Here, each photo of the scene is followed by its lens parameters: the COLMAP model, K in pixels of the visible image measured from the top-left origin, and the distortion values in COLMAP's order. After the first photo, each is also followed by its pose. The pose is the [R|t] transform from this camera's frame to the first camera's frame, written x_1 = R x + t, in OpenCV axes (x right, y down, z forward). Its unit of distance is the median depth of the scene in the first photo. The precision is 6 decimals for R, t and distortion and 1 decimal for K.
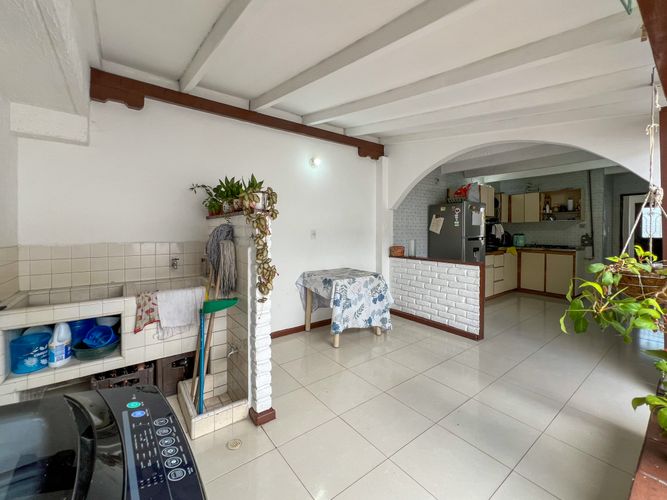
lens RADIAL K [[280.6, 0, 337.5], [0, 280.6, 233.6], [0, 0, 1]] dist [0.002181, 0.001199]
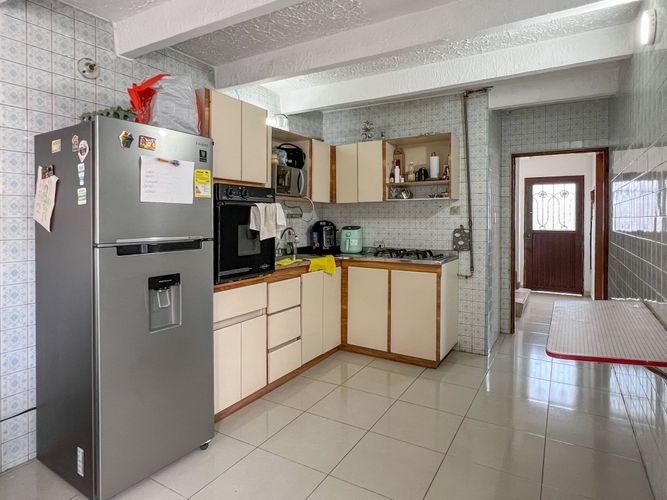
lens RADIAL K [[387.0, 0, 333.1], [0, 387.0, 223.1], [0, 0, 1]] dist [0.000656, 0.000044]
pose [[0.931546, -0.003598, 0.363605, 0.420196], [0.004266, 0.999990, -0.001035, -0.005277], [-0.363598, 0.002515, 0.931552, 0.438855]]
